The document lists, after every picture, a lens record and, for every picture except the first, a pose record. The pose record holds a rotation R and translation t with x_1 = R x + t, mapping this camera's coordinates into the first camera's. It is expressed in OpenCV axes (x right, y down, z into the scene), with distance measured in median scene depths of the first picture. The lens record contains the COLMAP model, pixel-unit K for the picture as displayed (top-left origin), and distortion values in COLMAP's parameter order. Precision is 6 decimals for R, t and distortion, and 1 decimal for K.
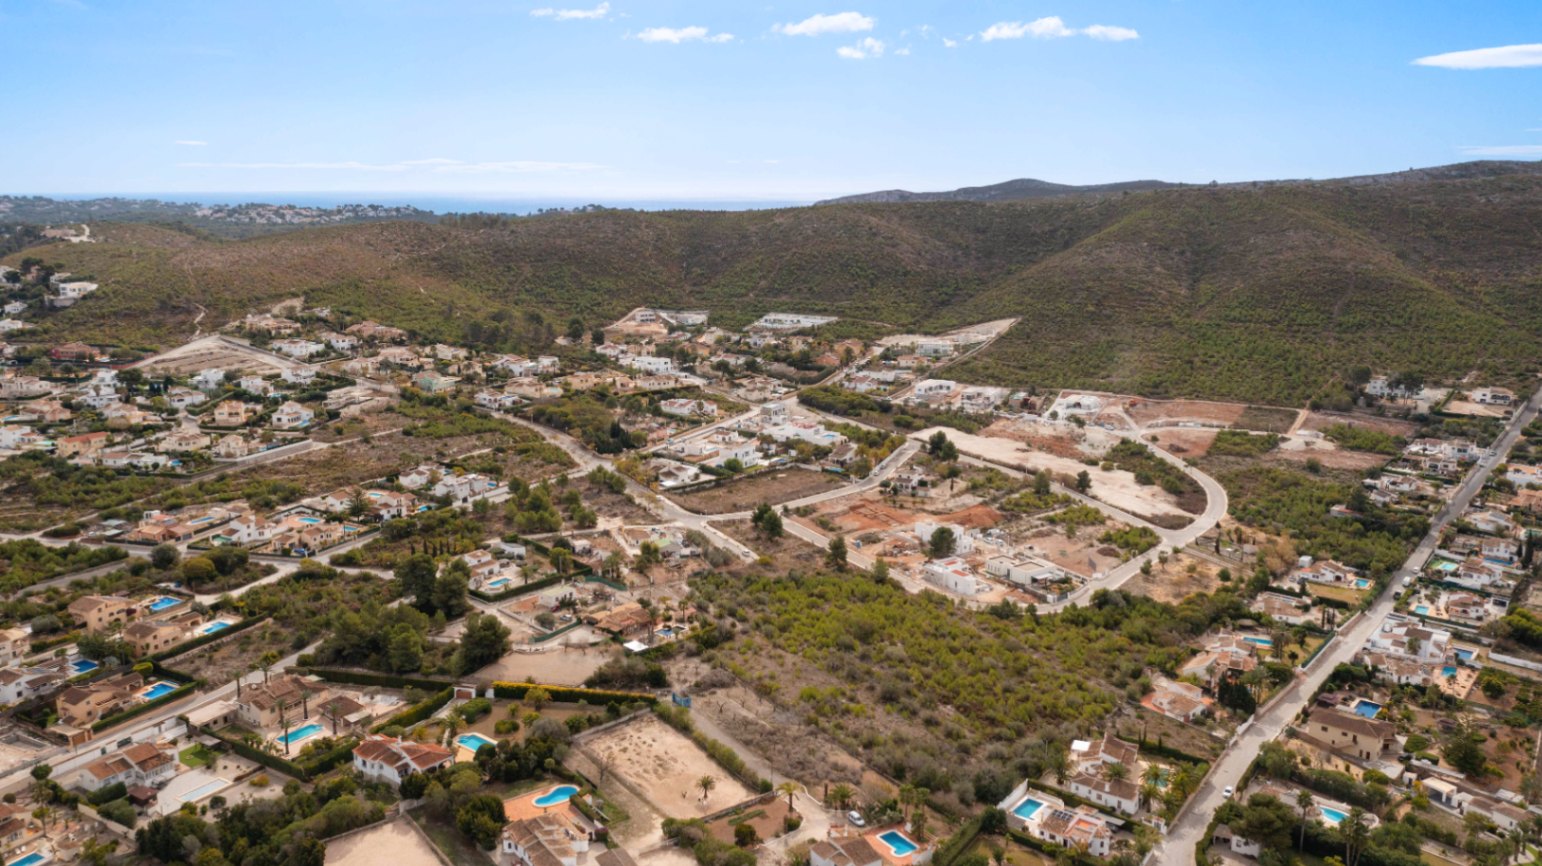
lens RADIAL K [[1251.0, 0, 771.0], [0, 1251.0, 433.0], [0, 0, 1]] dist [-0.019325, 0.005629]
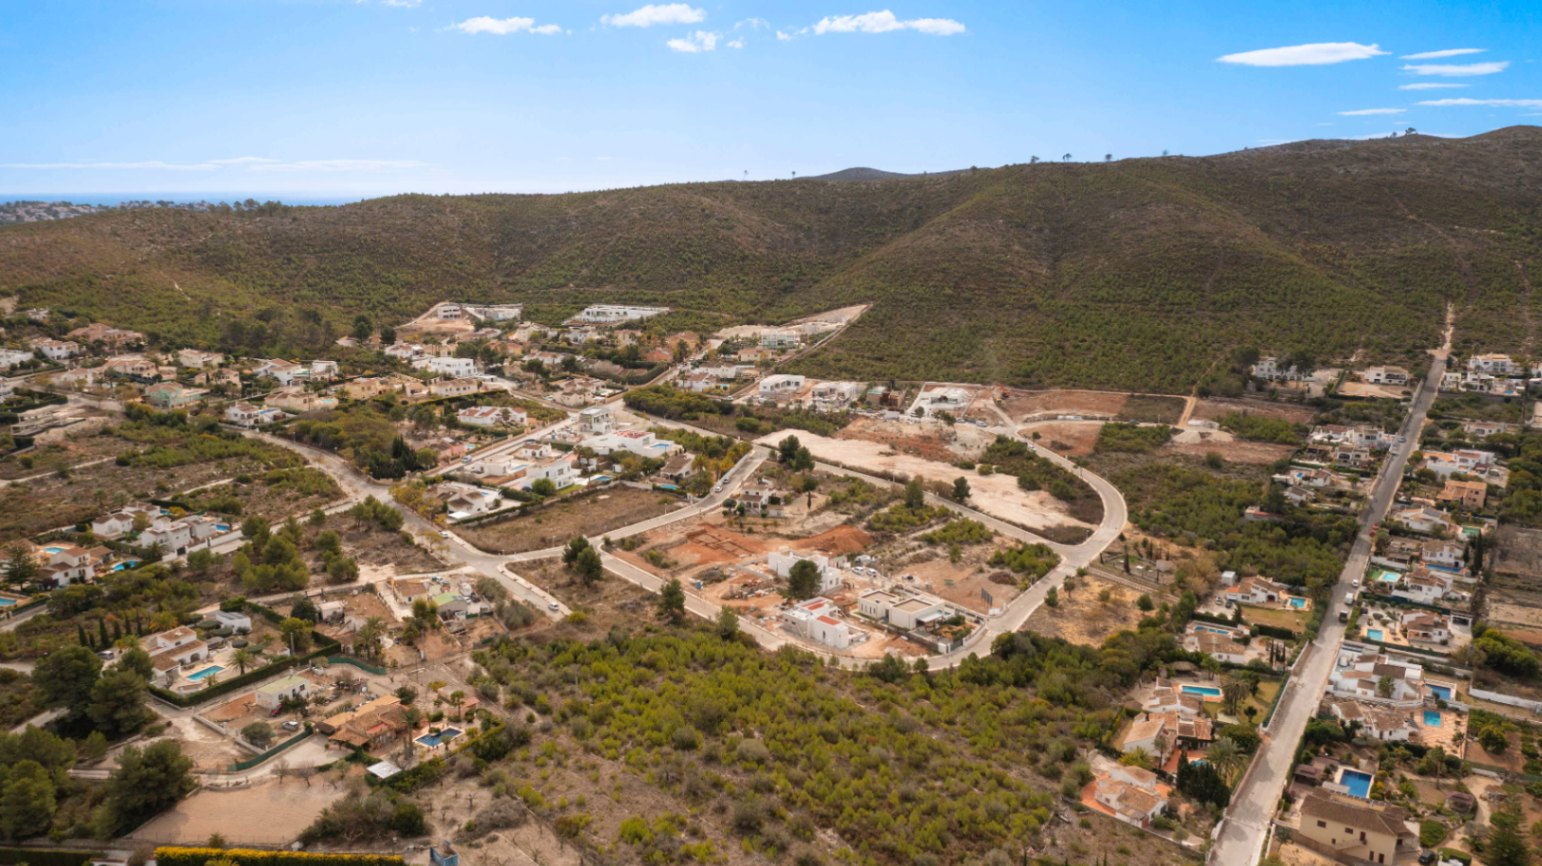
lens RADIAL K [[1251.0, 0, 771.0], [0, 1251.0, 433.0], [0, 0, 1]] dist [-0.019325, 0.005629]
pose [[0.991442, -0.034235, 0.125983, 0.015042], [0.033904, 0.999414, 0.004769, -0.008114], [-0.126072, -0.000457, 0.992021, 0.166634]]
